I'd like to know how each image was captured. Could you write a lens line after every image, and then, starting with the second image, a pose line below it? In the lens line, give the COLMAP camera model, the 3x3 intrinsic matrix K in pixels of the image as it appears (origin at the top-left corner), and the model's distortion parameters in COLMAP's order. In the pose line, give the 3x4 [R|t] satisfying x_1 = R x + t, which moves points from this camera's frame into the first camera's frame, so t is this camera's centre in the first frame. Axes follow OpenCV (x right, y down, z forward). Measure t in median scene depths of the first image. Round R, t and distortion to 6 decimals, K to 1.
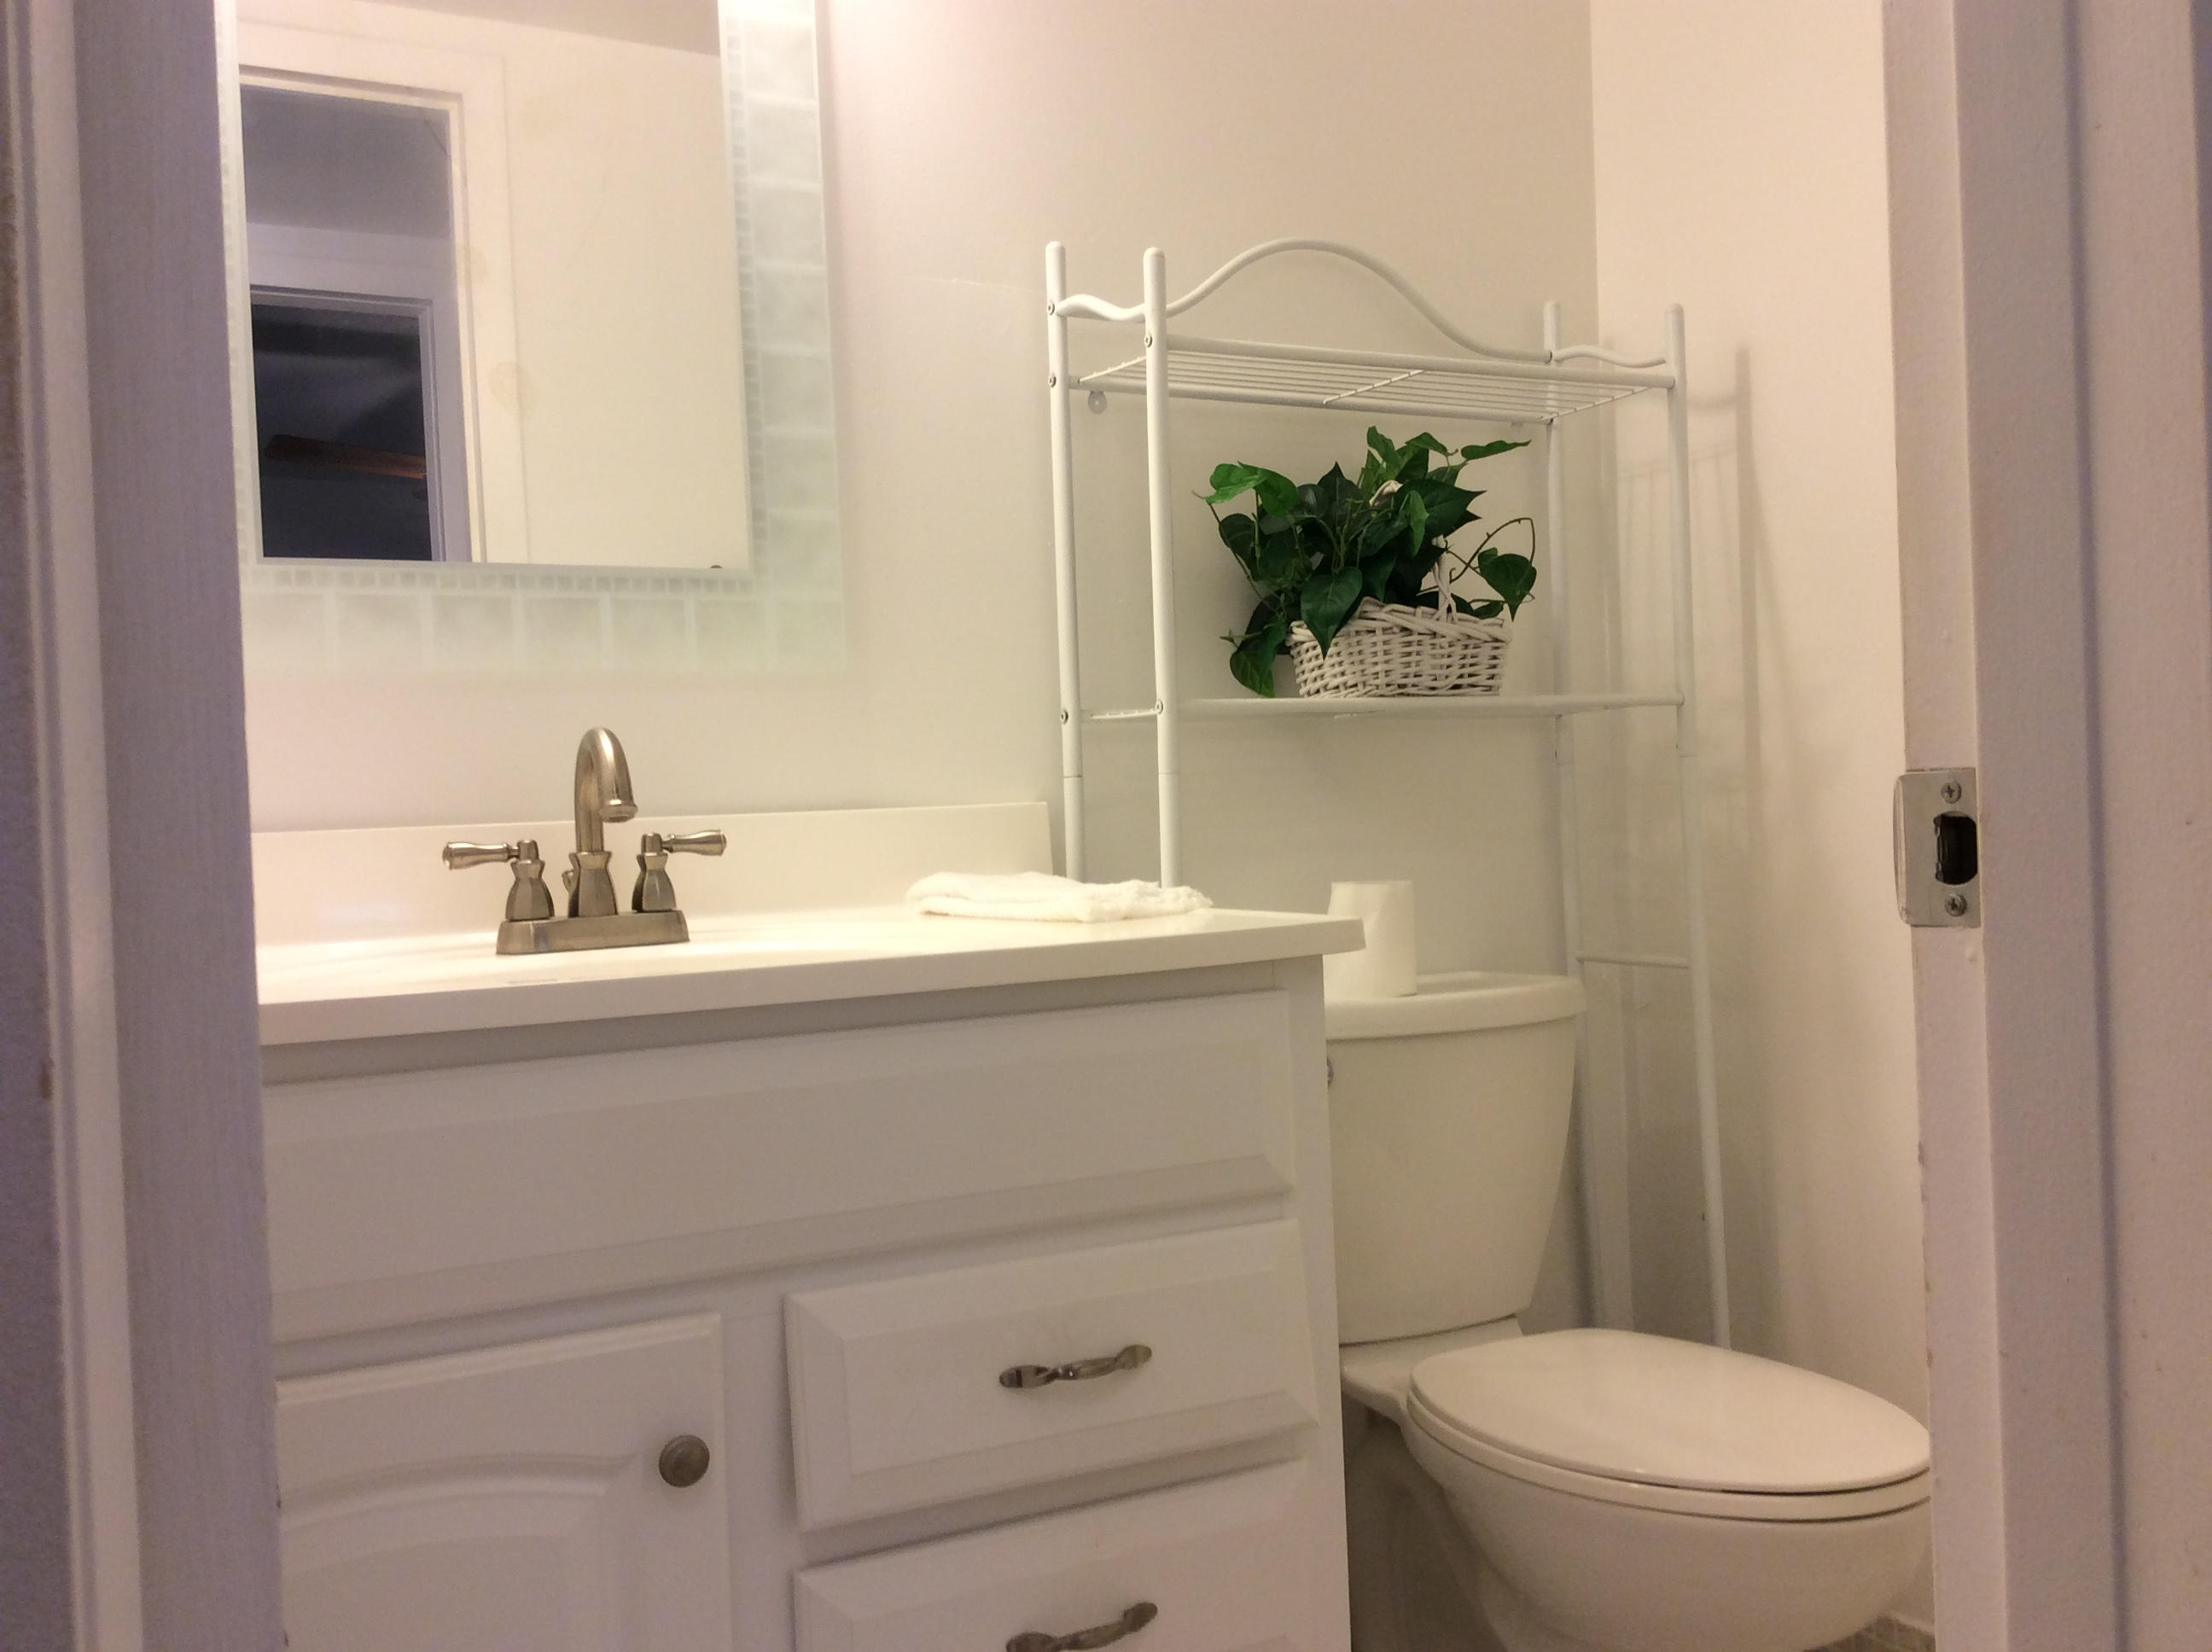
lens RADIAL K [[2055.9, 0, 1106.0], [0, 2055.9, 826.0], [0, 0, 1]] dist [0.110459, -0.269679]
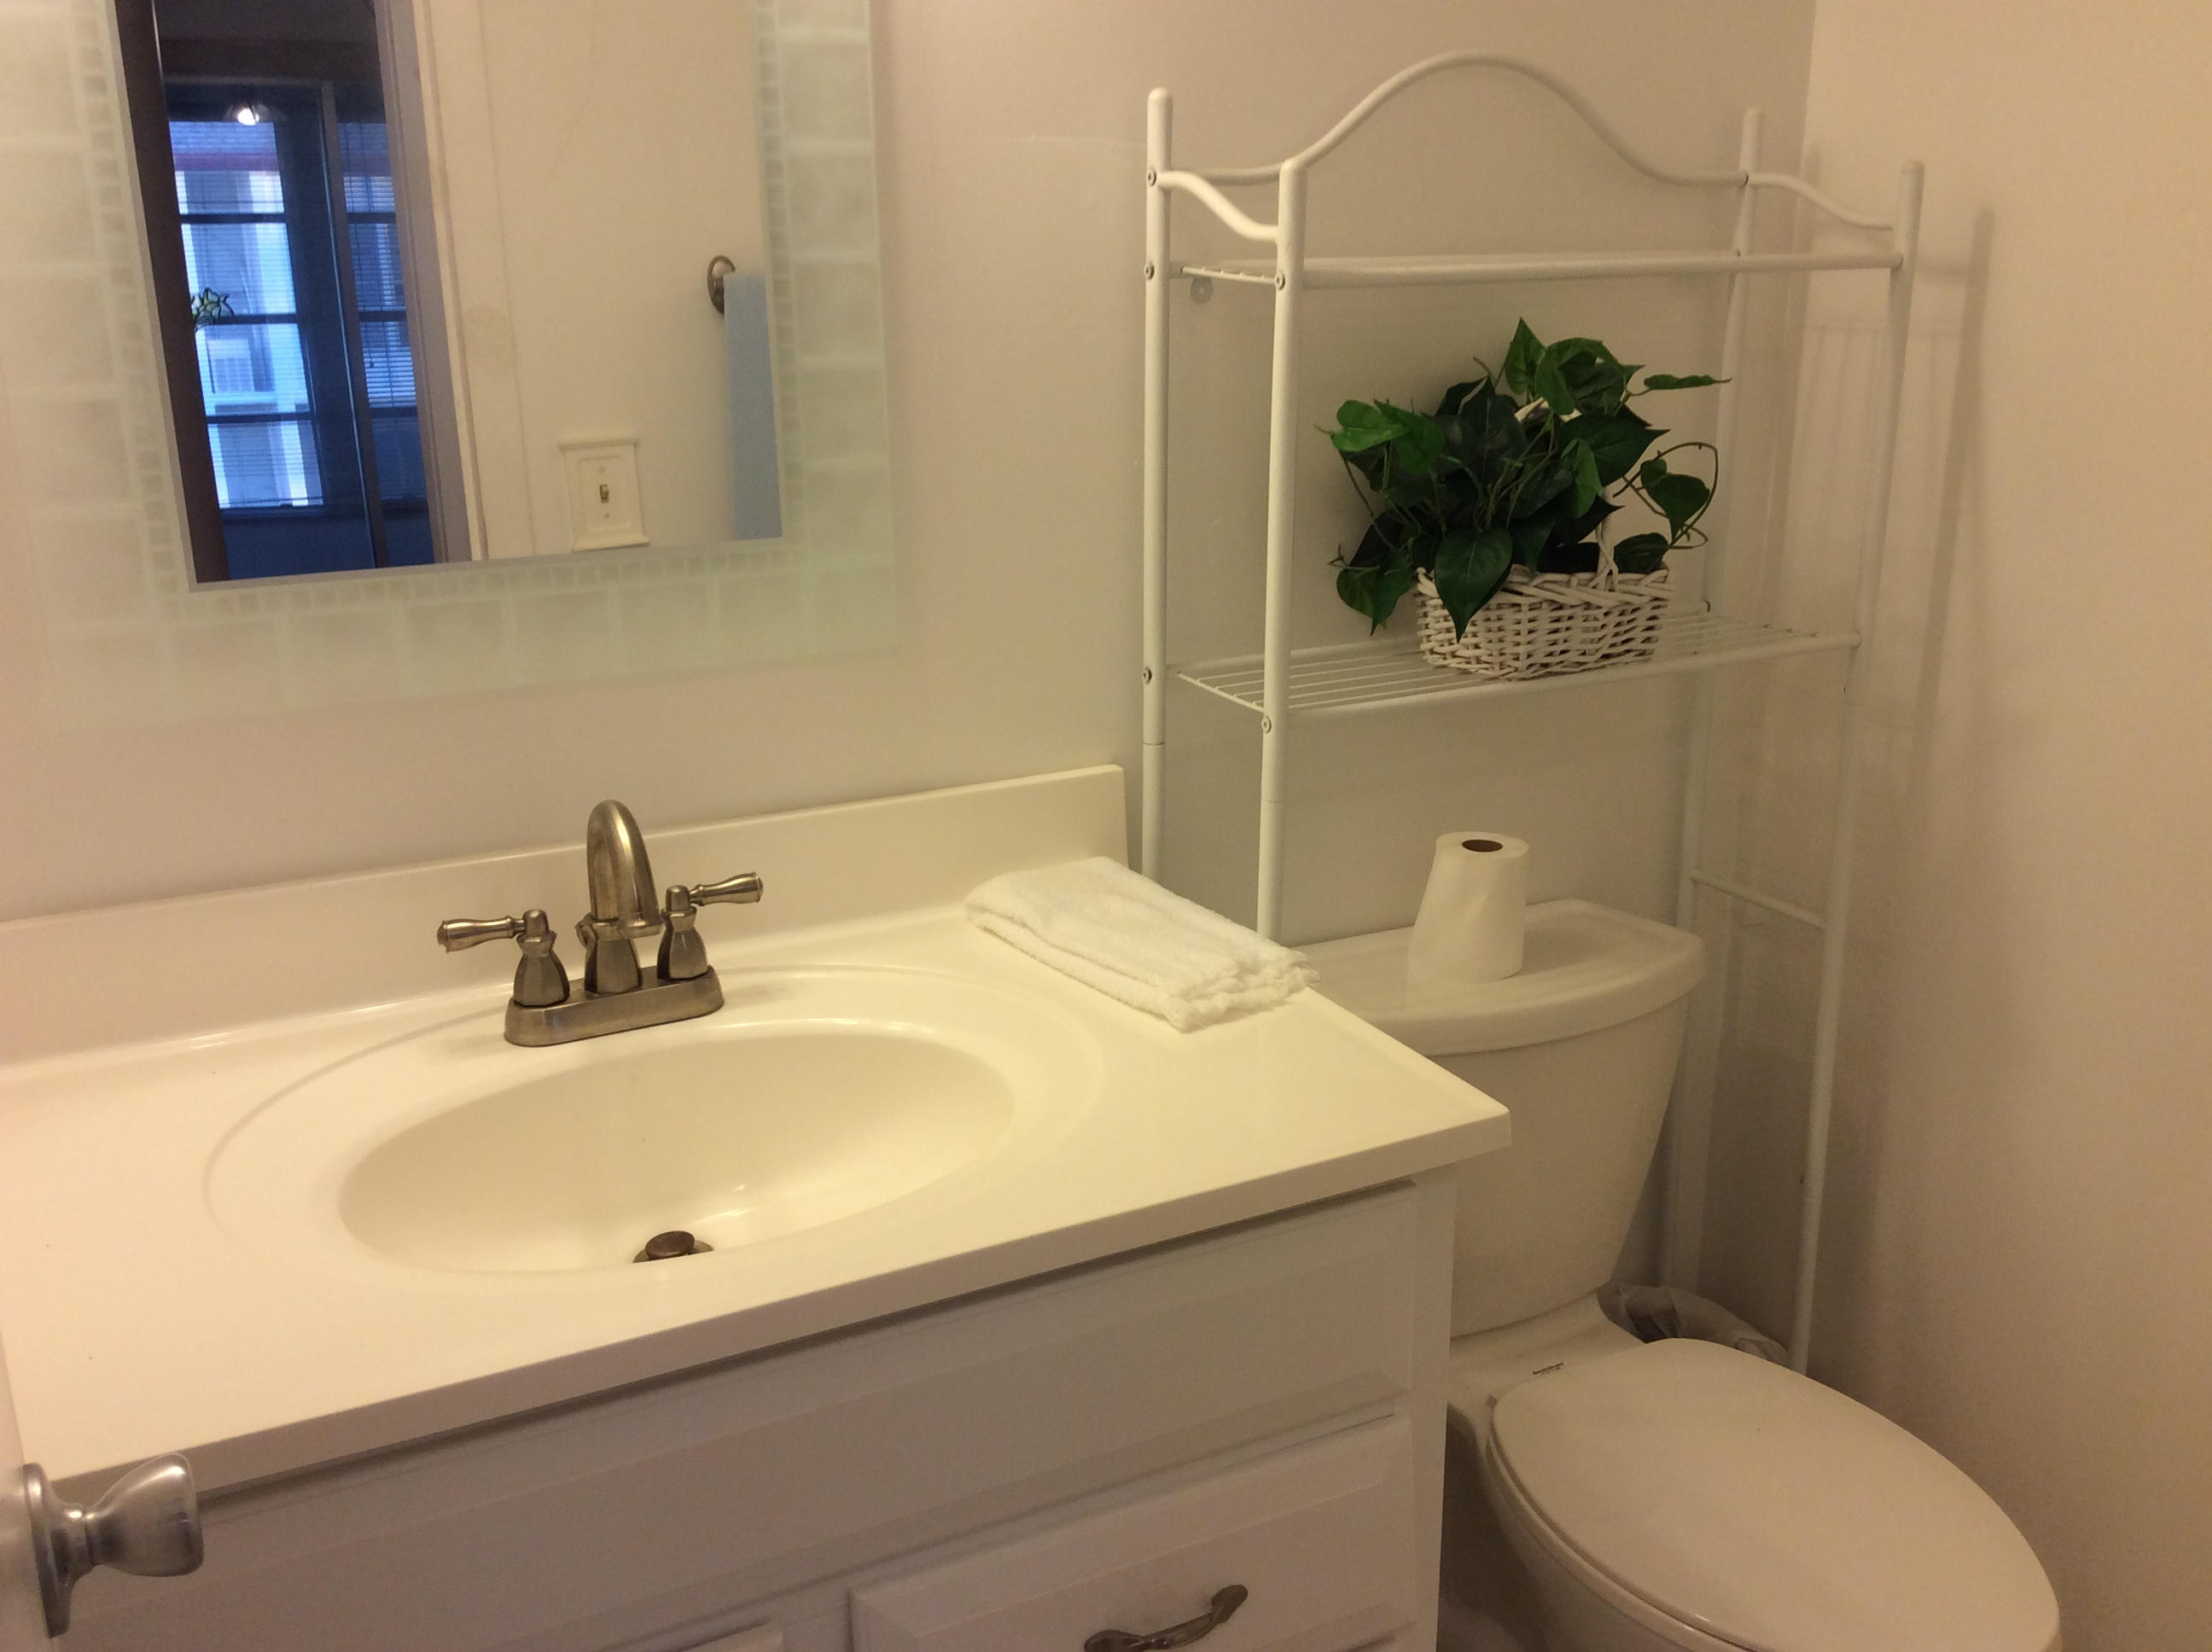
lens RADIAL K [[2055.9, 0, 1106.0], [0, 2055.9, 826.0], [0, 0, 1]] dist [0.110459, -0.269679]
pose [[0.999406, 0.033213, 0.009143, -0.044090], [-0.034437, 0.956453, 0.289847, -0.247011], [0.000882, -0.289990, 0.957029, 0.160936]]
